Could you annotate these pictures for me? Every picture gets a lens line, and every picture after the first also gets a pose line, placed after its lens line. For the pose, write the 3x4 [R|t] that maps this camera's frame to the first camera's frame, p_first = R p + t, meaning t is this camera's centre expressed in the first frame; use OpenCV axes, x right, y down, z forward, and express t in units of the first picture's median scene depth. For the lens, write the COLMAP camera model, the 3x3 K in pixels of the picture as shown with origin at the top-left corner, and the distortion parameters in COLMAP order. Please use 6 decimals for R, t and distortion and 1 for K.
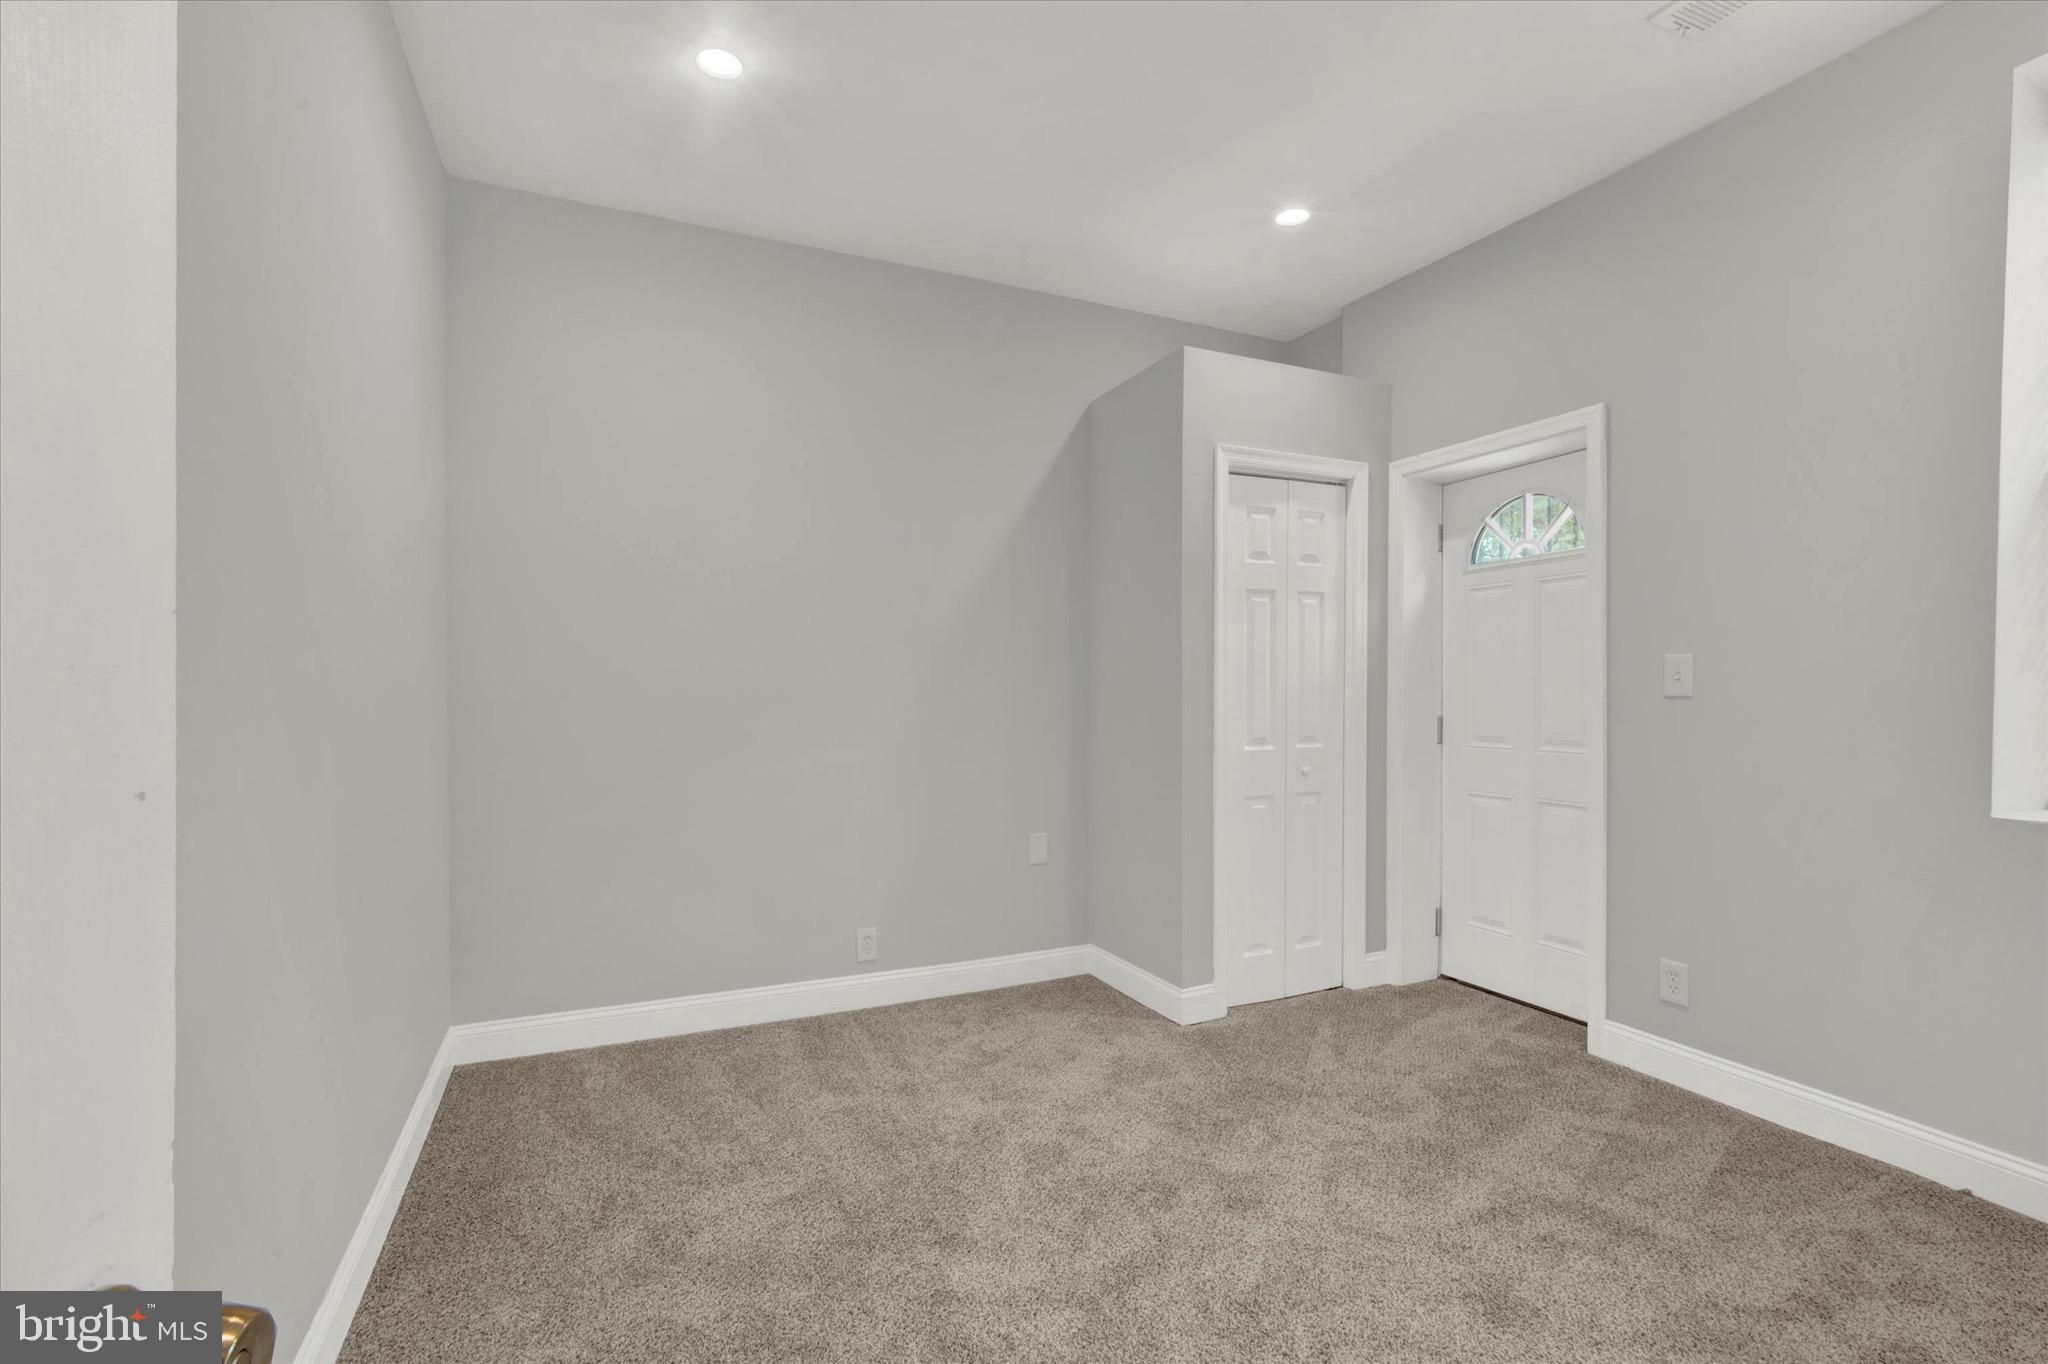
lens RADIAL K [[915.5, 0, 1034.9], [0, 915.5, 674.3], [0, 0, 1]] dist [-0.004705, 0.001939]
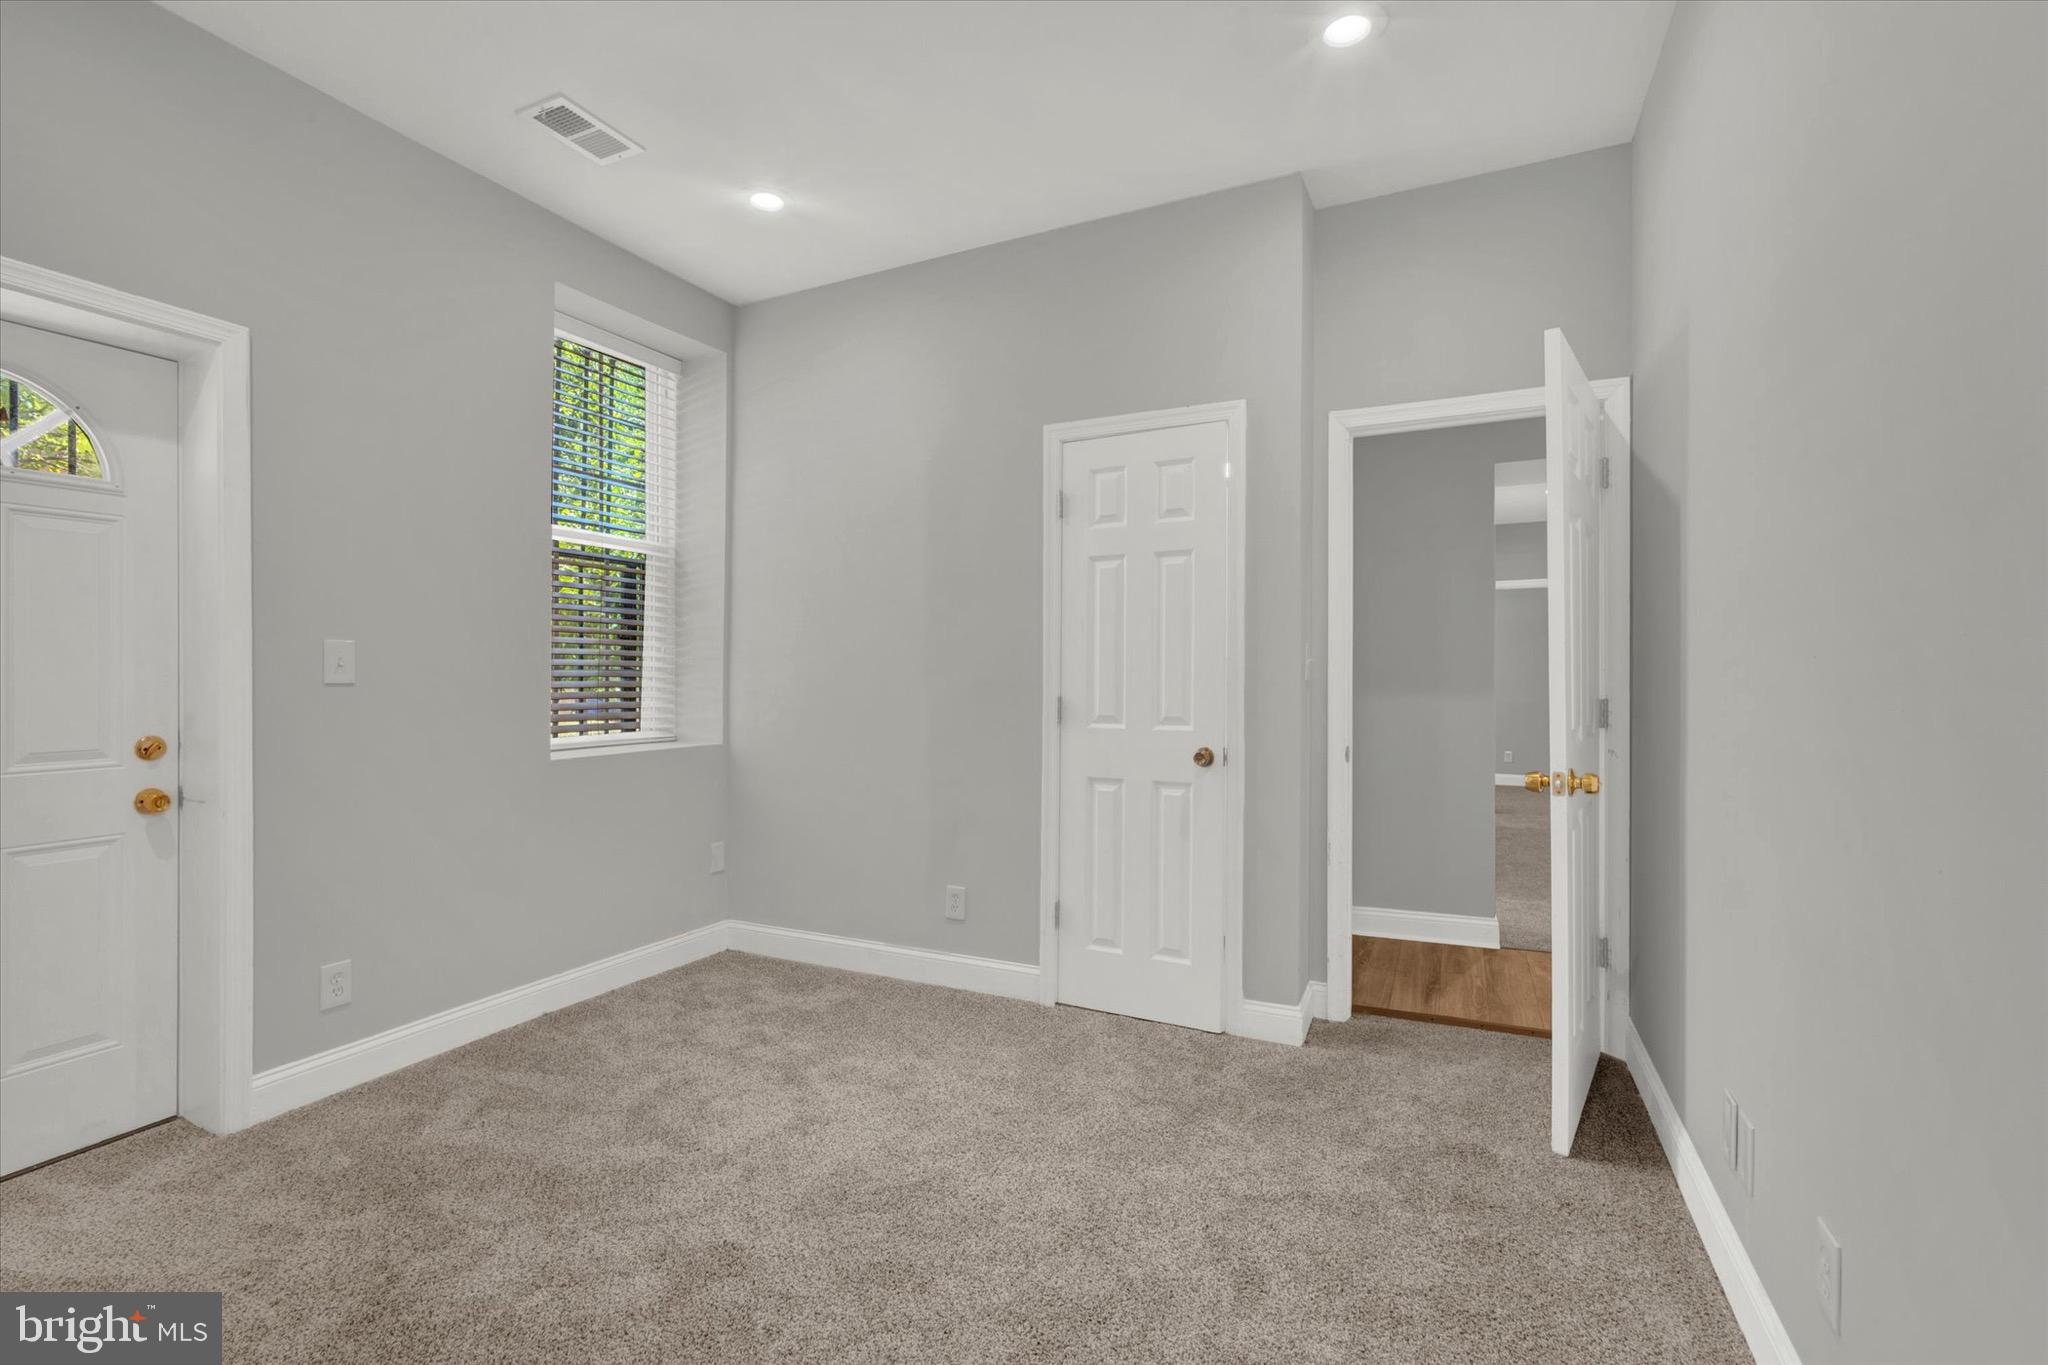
lens RADIAL K [[915.5, 0, 1031.3], [0, 915.5, 687.7], [0, 0, 1]] dist [-0.004705, 0.001939]
pose [[-0.642981, -0.001231, 0.765881, -0.532048], [-0.001706, 0.999999, 0.000175, 0.029195], [-0.765881, -0.001194, -0.642982, 1.144738]]
